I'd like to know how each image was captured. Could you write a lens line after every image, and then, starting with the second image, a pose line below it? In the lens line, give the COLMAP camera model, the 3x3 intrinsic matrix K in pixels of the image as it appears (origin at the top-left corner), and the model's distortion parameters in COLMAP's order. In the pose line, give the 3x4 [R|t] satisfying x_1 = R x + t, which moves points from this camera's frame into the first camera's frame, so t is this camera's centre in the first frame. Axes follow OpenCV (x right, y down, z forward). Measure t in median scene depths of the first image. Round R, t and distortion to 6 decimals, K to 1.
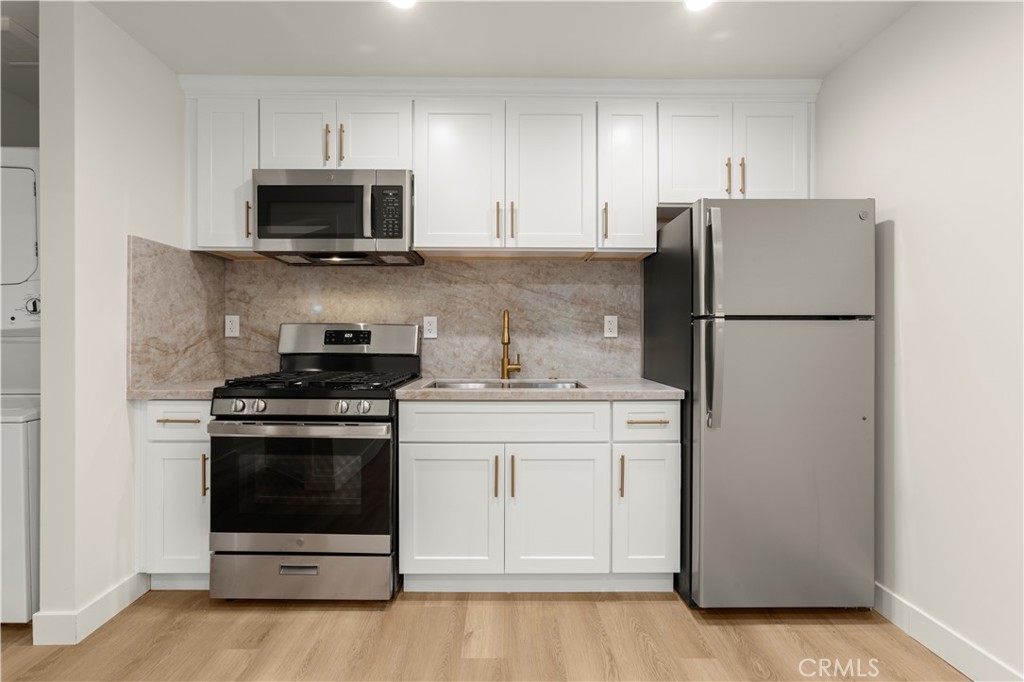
lens RADIAL K [[457.7, 0, 508.1], [0, 457.7, 339.1], [0, 0, 1]] dist [-0.015829, 0.010196]
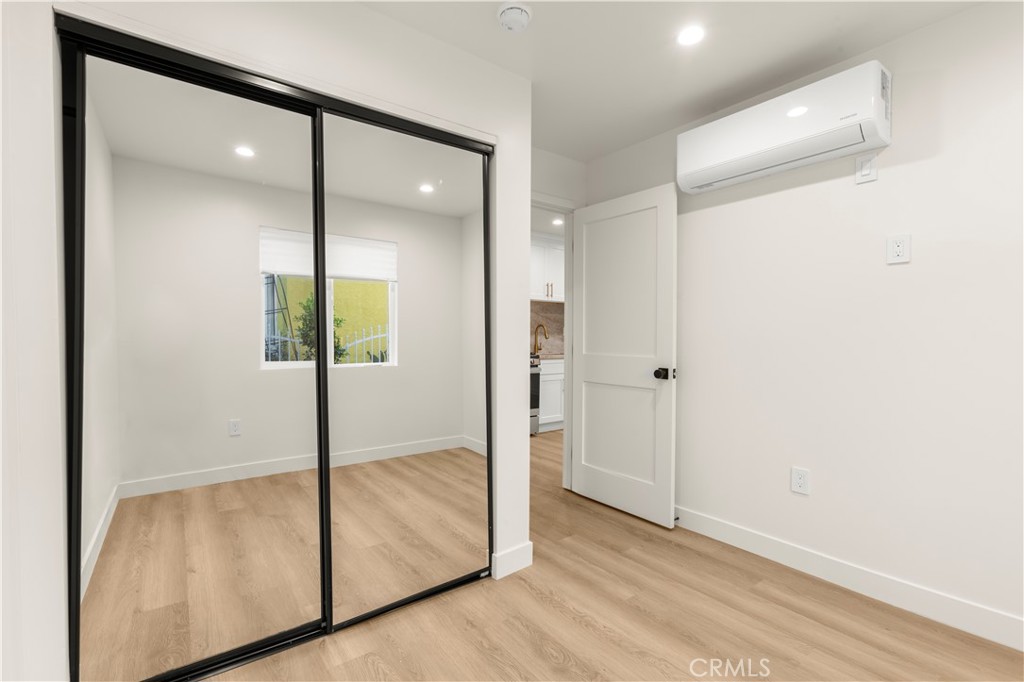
lens RADIAL K [[457.7, 0, 508.5], [0, 457.7, 338.6], [0, 0, 1]] dist [-0.015829, 0.010196]
pose [[0.801431, -0.004316, 0.598071, -1.725413], [0.001829, 0.999987, 0.004765, -0.001405], [-0.598084, -0.002725, 0.801429, -0.914100]]
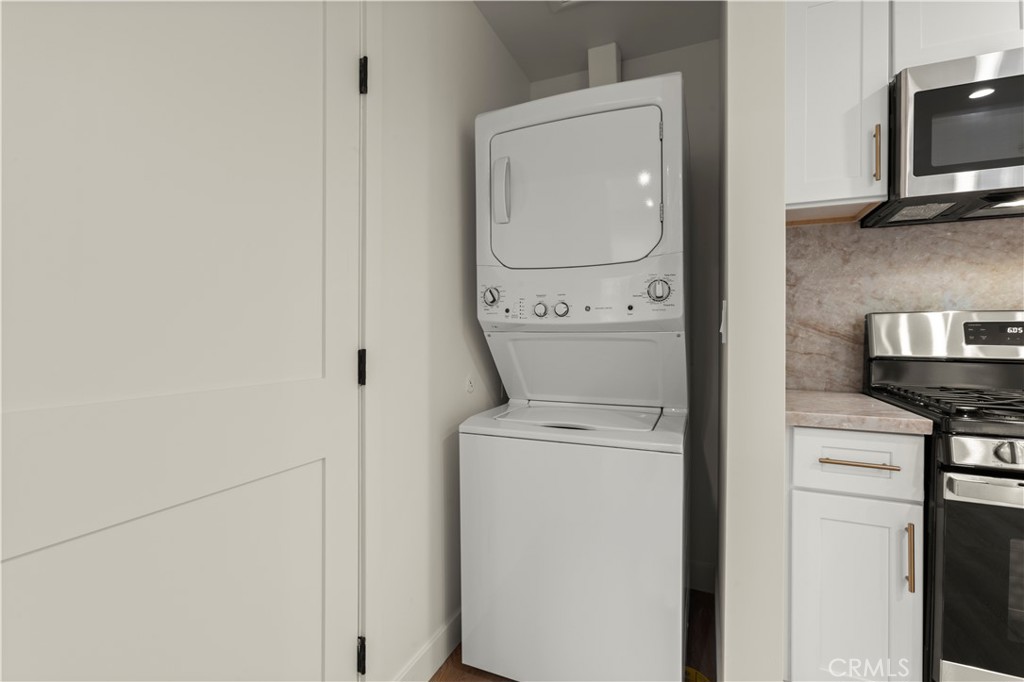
lens RADIAL K [[457.7, 0, 510.0], [0, 457.7, 336.8], [0, 0, 1]] dist [-0.015829, 0.010196]
pose [[0.911880, 0.002204, -0.410451, -0.779829], [-0.002399, 0.999997, 0.000039, 0.002548], [0.410450, 0.000949, 0.911883, 0.187441]]
